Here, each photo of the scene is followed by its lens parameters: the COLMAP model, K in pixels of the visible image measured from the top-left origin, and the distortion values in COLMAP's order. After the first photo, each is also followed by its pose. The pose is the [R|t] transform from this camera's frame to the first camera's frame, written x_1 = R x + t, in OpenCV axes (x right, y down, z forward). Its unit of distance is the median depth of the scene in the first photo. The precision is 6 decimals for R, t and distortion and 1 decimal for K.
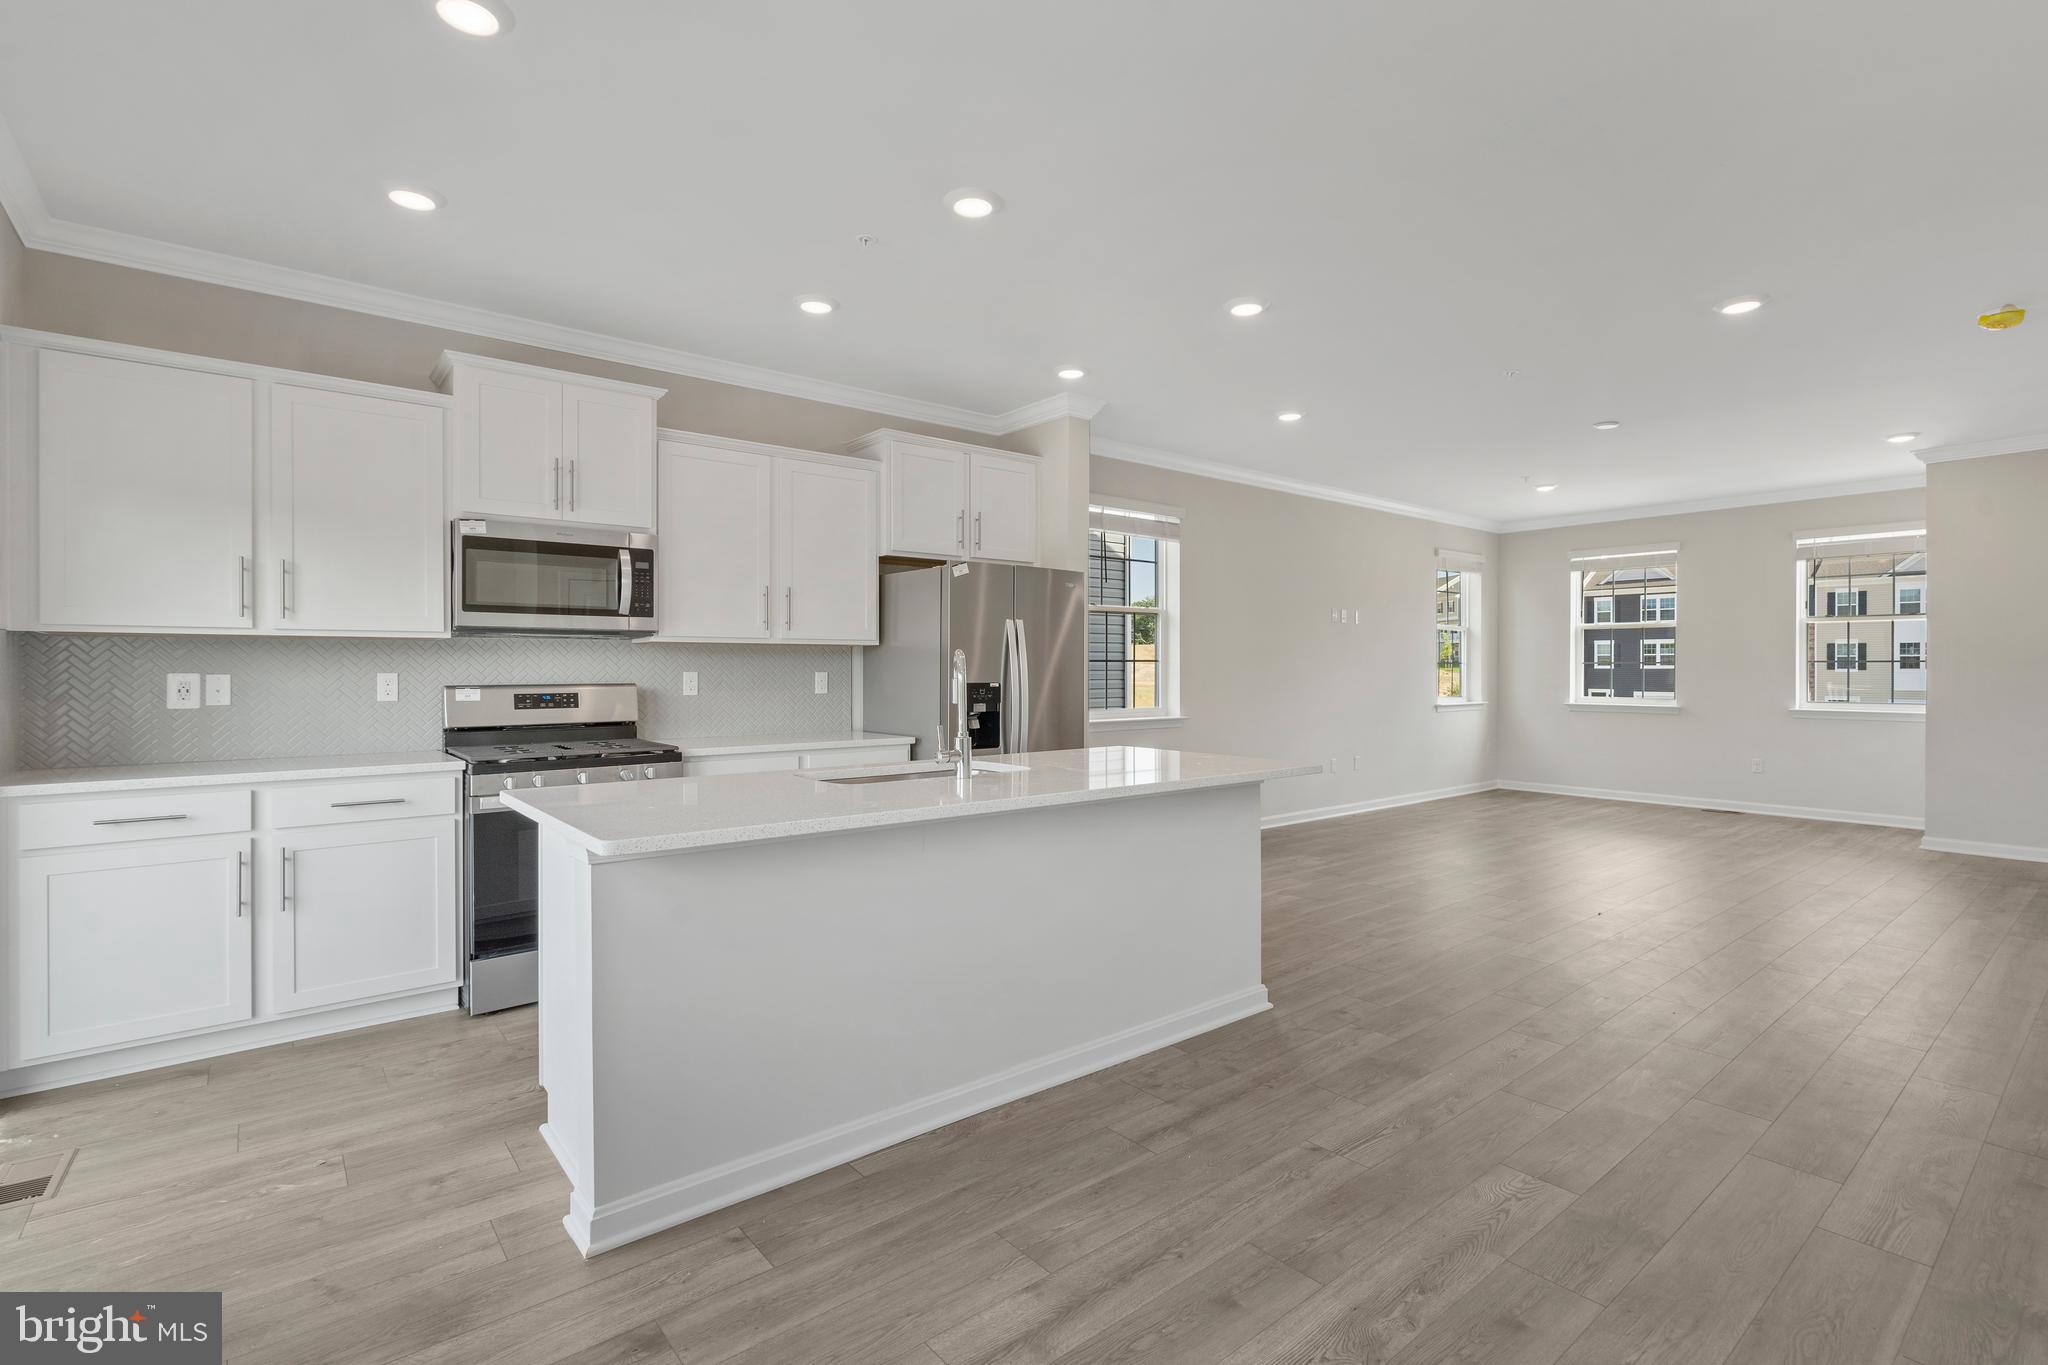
lens RADIAL K [[942.1, 0, 1014.8], [0, 942.1, 665.3], [0, 0, 1]] dist [-0.001077, 0.001607]
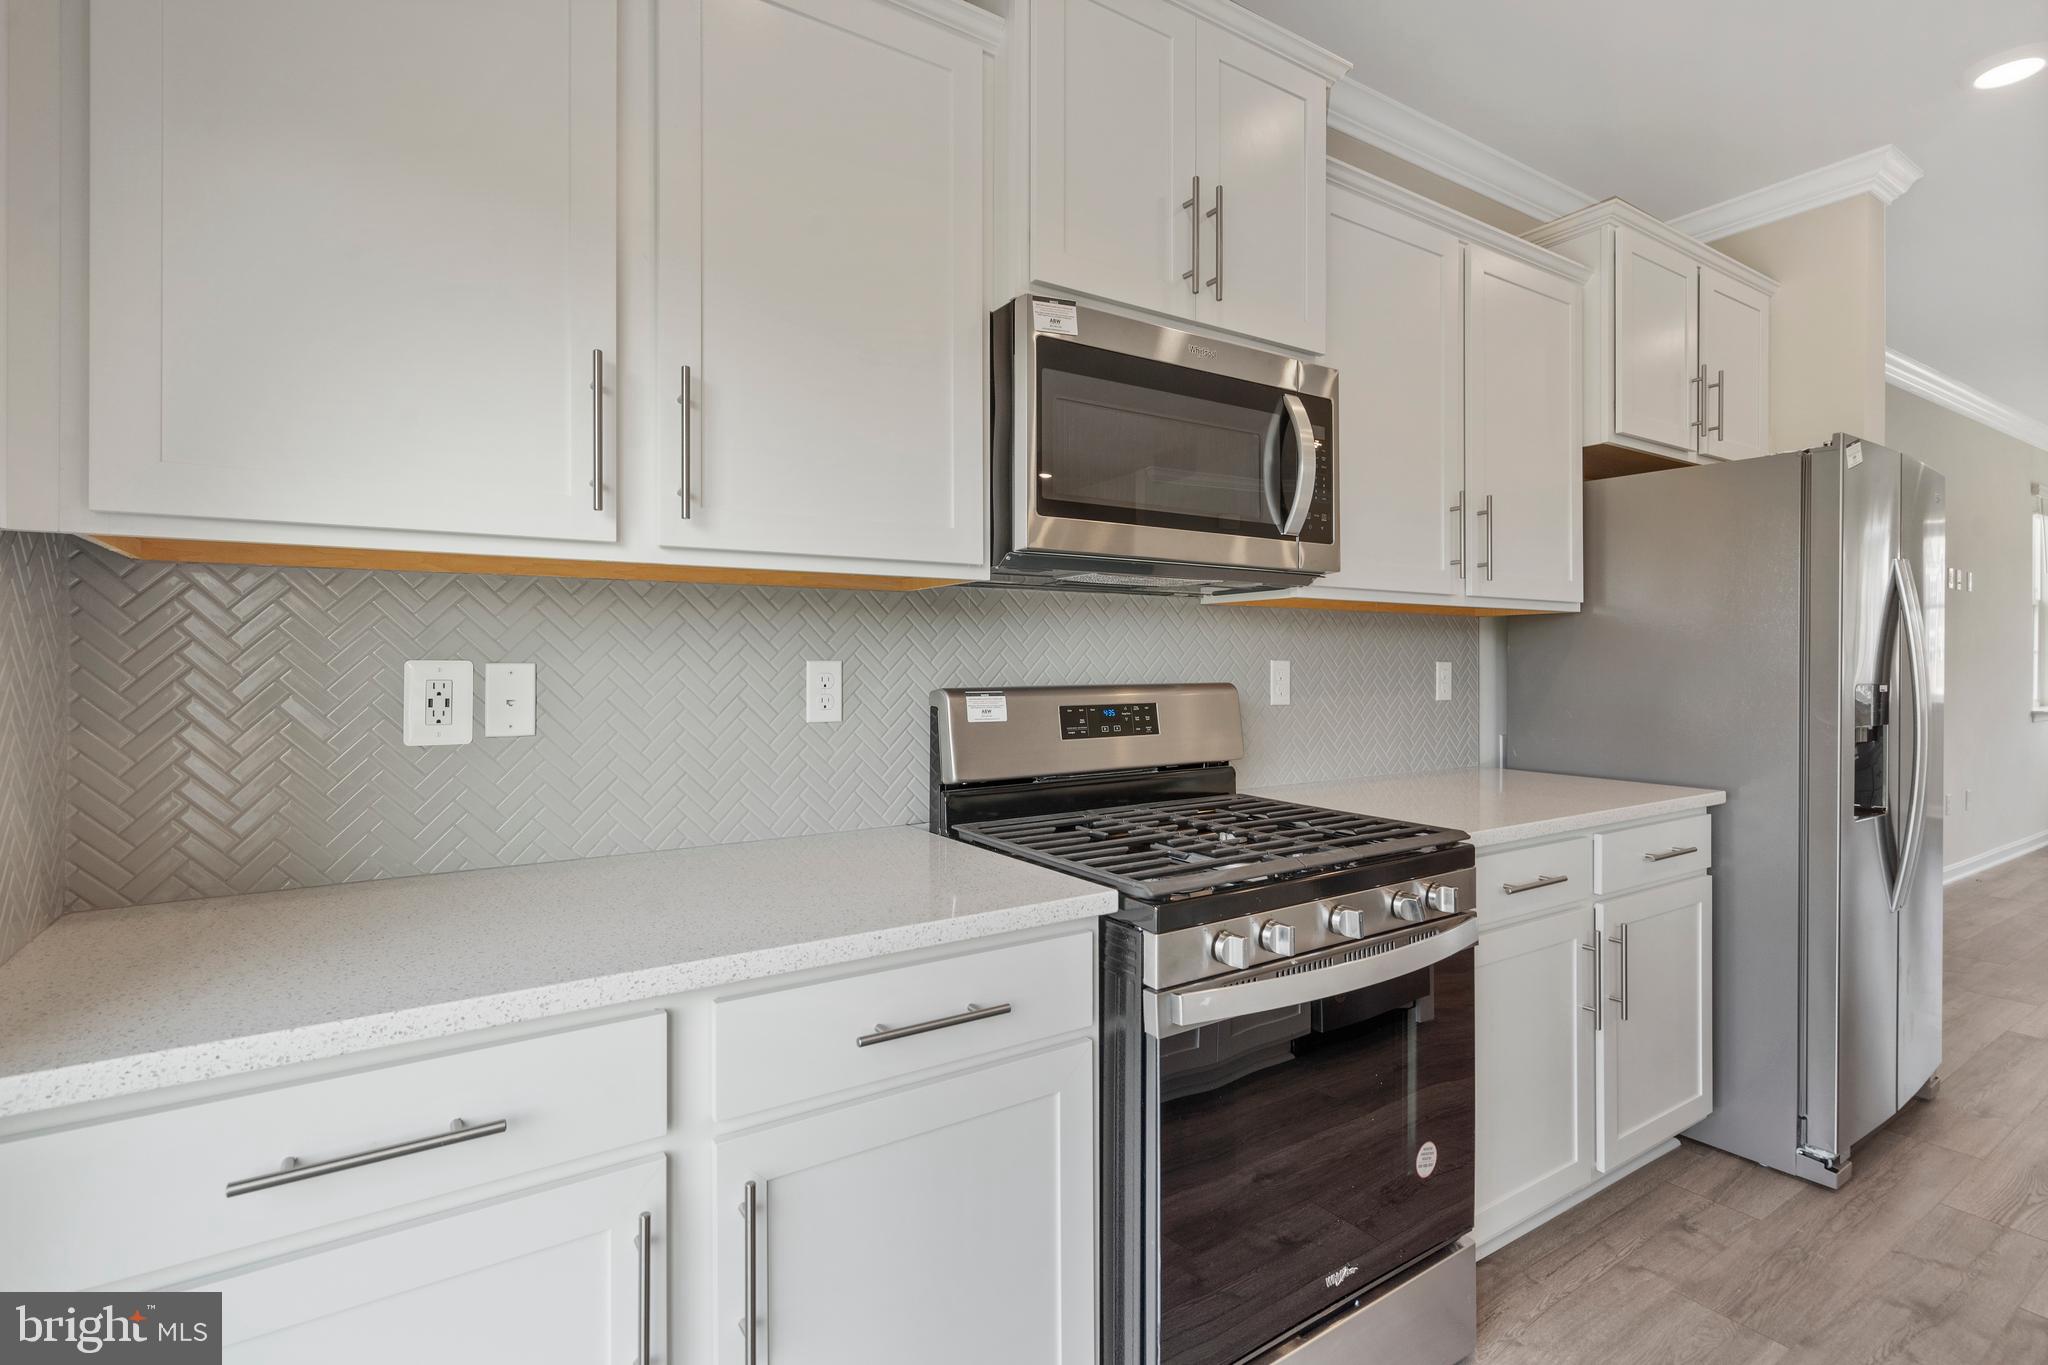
lens RADIAL K [[942.1, 0, 1001.3], [0, 942.1, 655.3], [0, 0, 1]] dist [-0.001077, 0.001607]
pose [[0.994195, 0.003003, -0.107549, -0.544279], [-0.002855, 0.999995, 0.001527, 0.004667], [0.107553, -0.001211, 0.994199, 0.565111]]
